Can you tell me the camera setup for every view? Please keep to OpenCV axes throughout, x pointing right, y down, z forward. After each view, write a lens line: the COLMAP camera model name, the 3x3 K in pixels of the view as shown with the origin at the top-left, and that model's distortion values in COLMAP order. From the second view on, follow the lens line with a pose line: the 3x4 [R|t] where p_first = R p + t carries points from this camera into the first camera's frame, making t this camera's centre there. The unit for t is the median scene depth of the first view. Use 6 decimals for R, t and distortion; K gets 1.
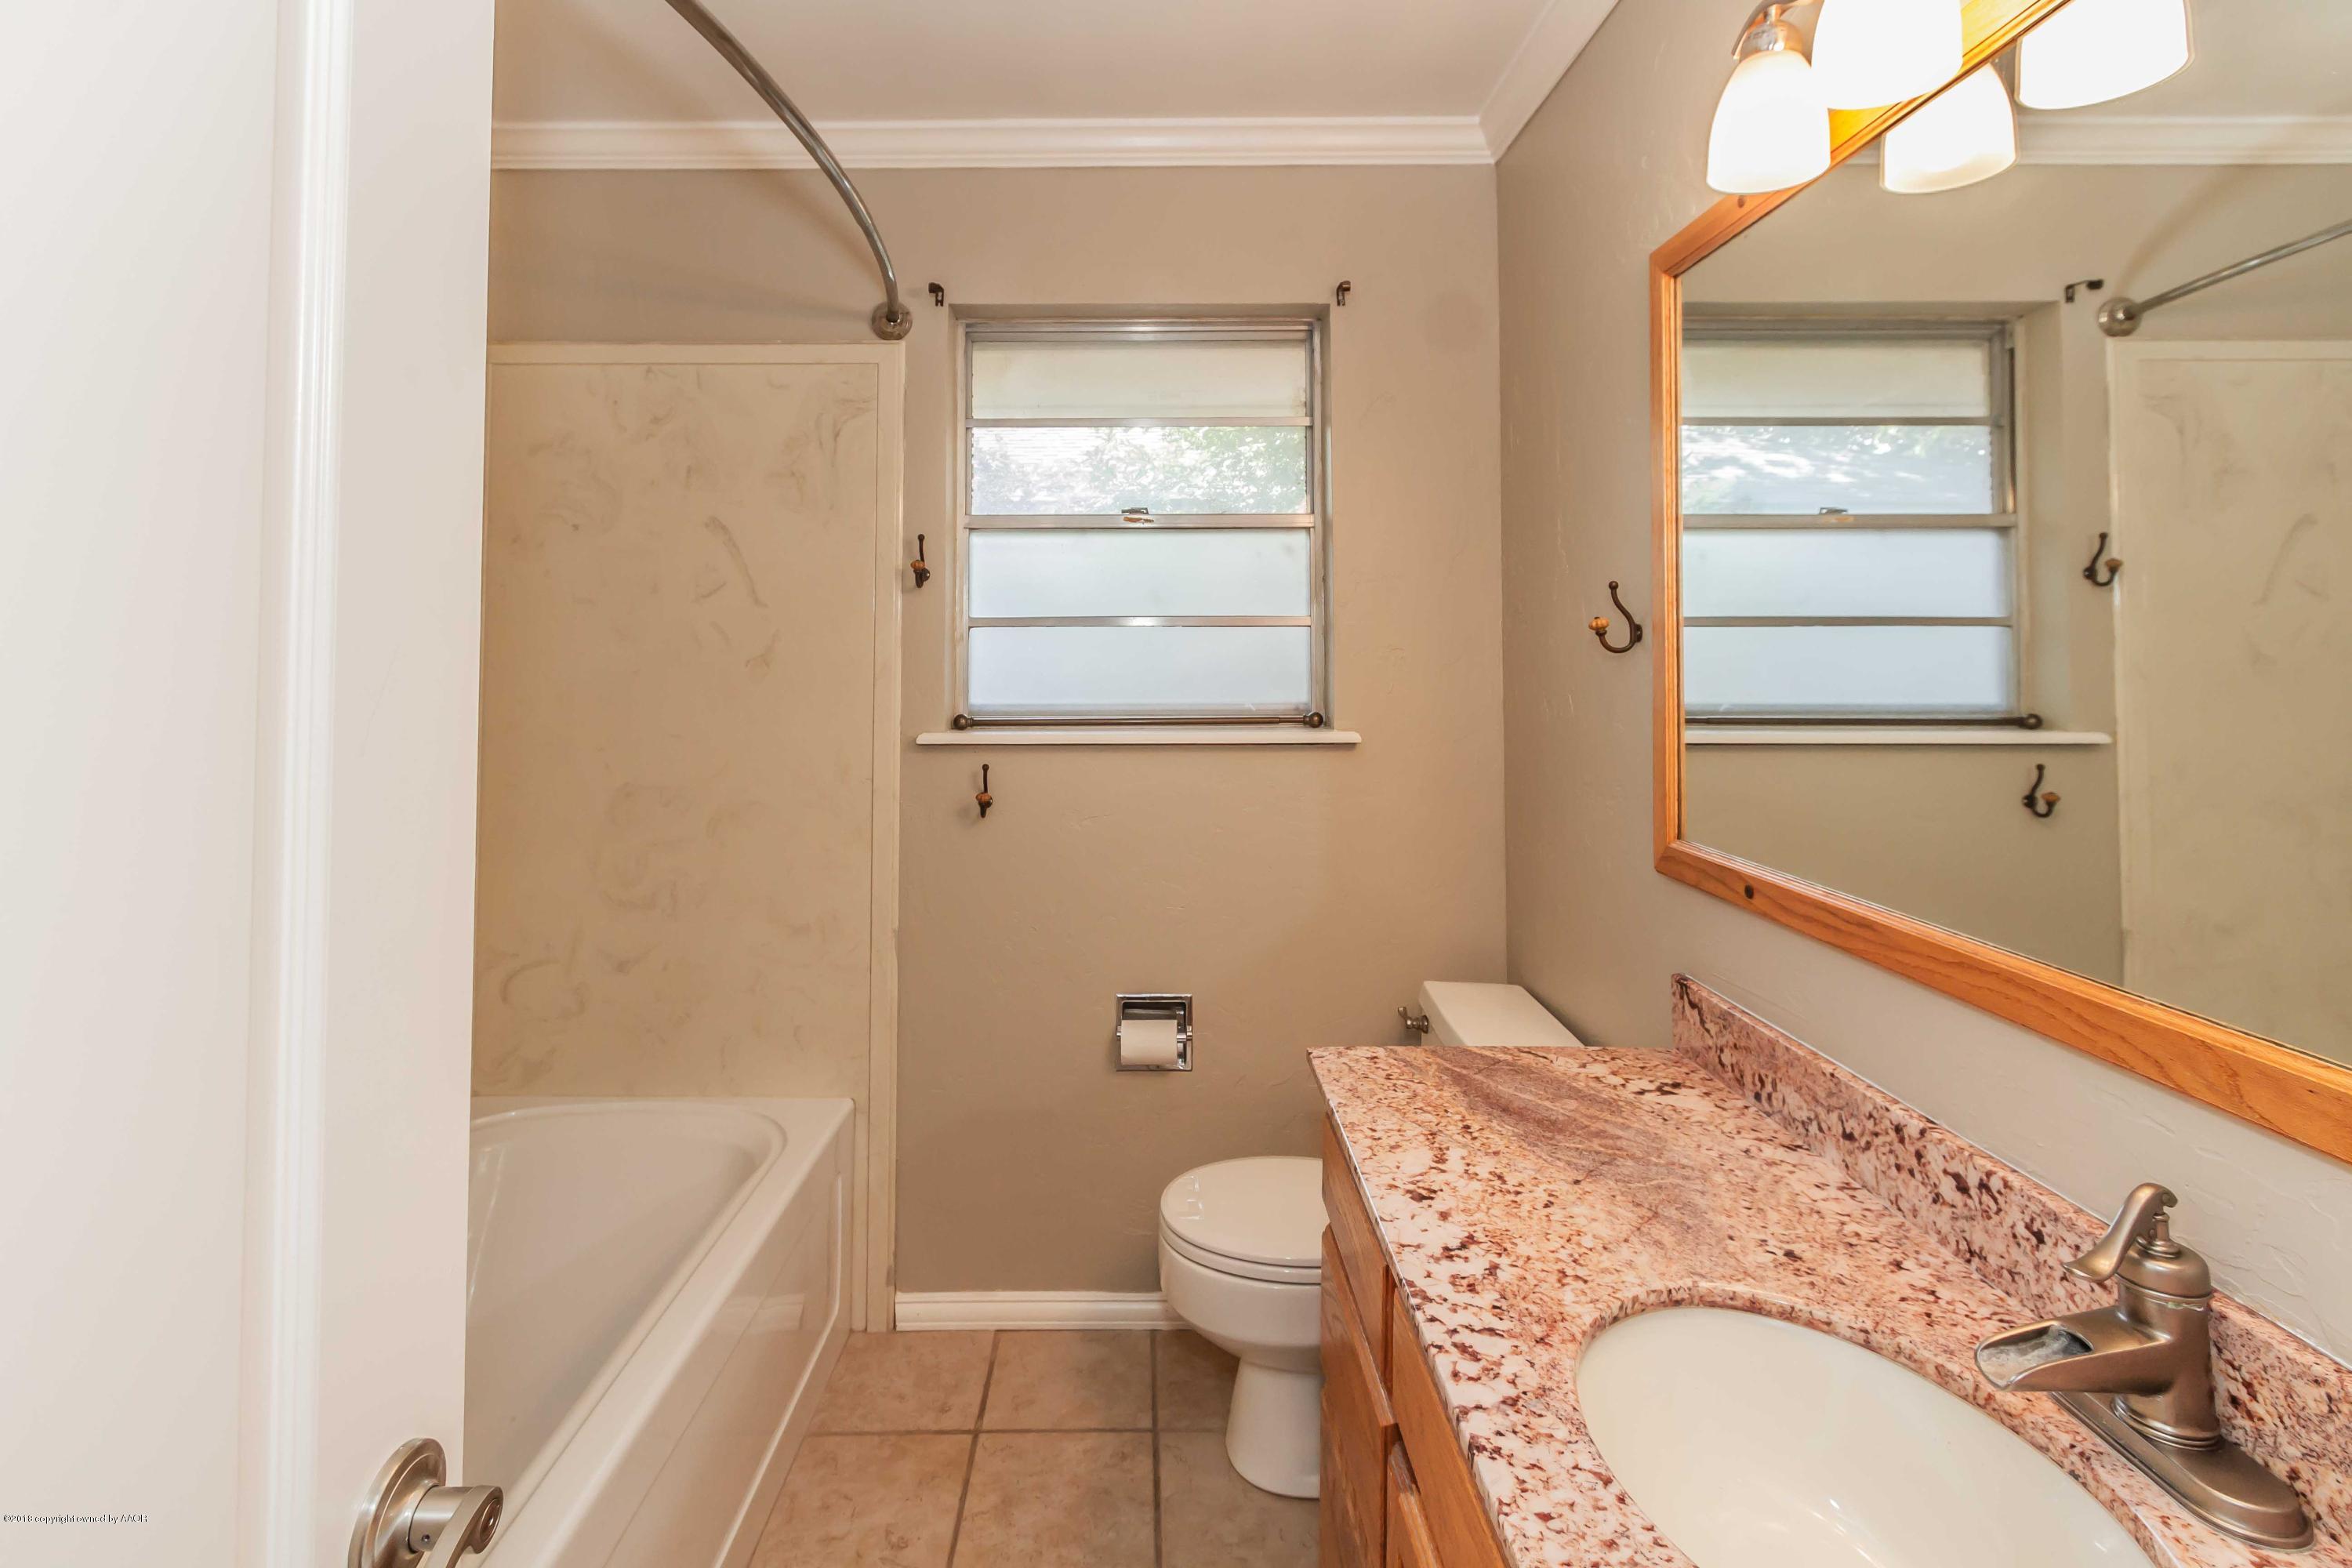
lens RADIAL K [[1092.2, 0, 1166.4], [0, 1092.2, 628.1], [0, 0, 1]] dist [-0.001573, -0.001201]
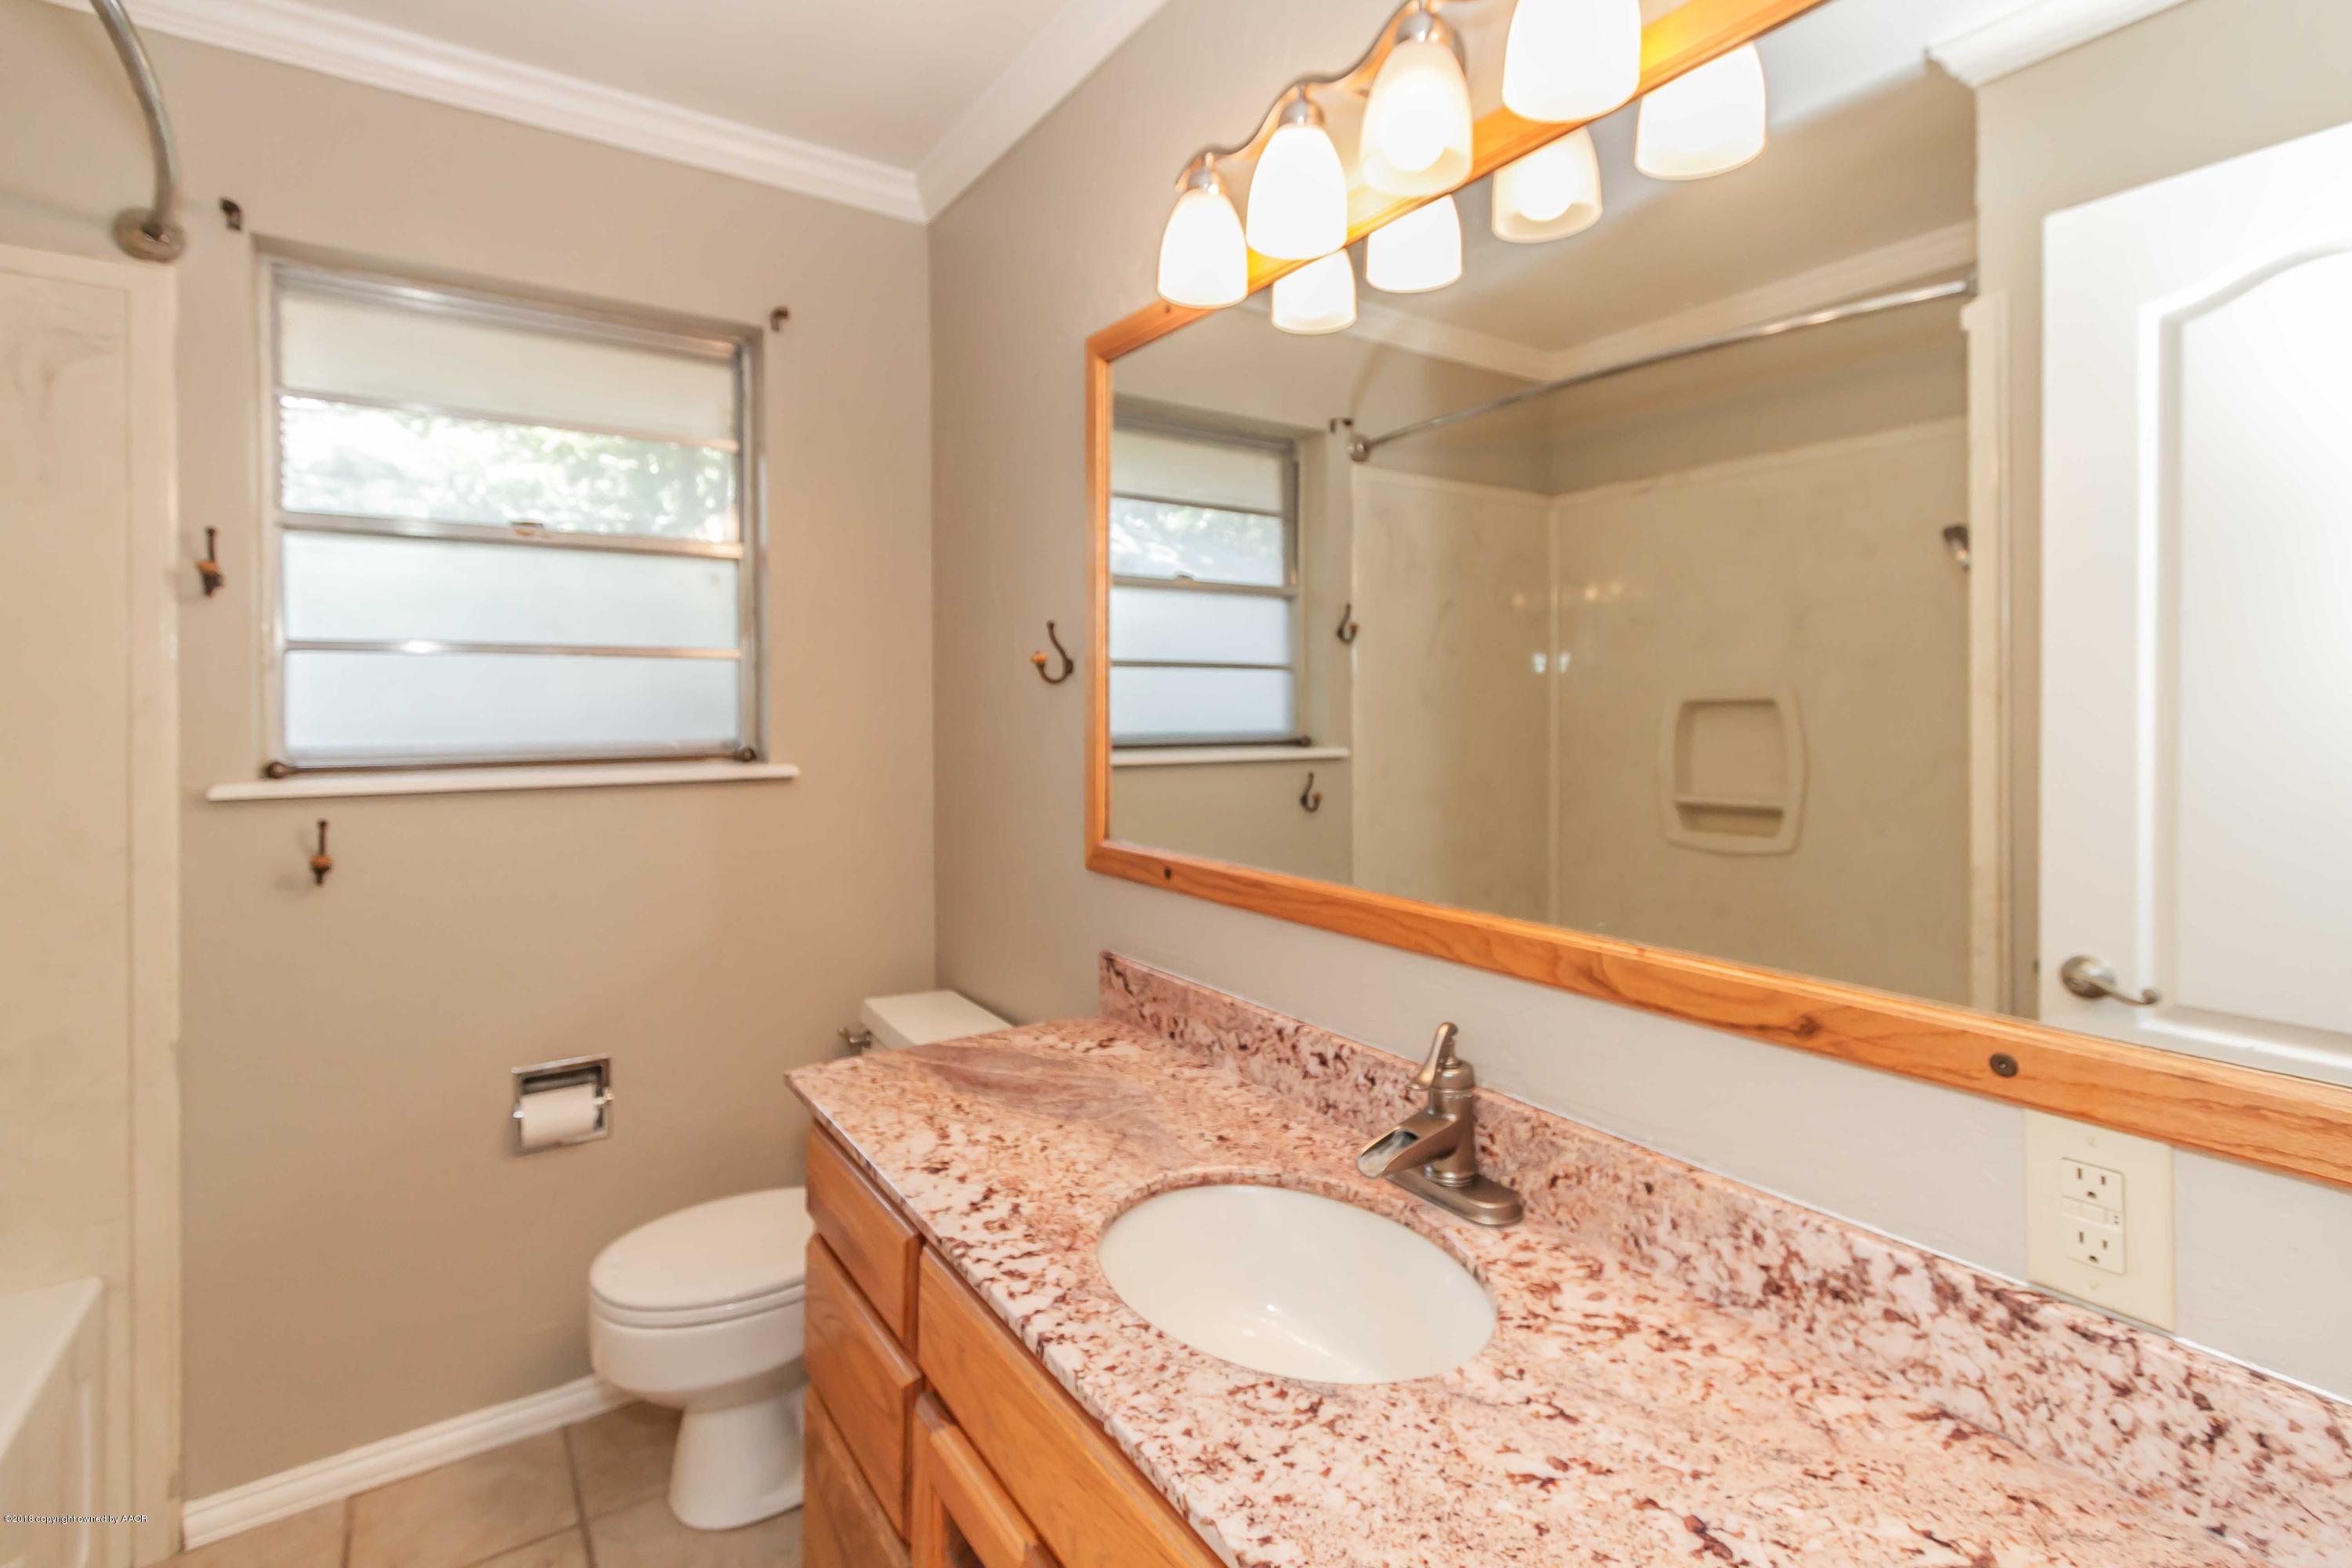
lens RADIAL K [[1063.0, 0, 1174.7], [0, 1063.0, 717.2], [0, 0, 1]] dist [-0.002903, 0.000005]
pose [[0.829448, -0.008000, 0.558526, -0.137515], [-0.013235, 0.999335, 0.033970, 0.023033], [-0.558427, -0.035568, 0.828791, -0.001689]]
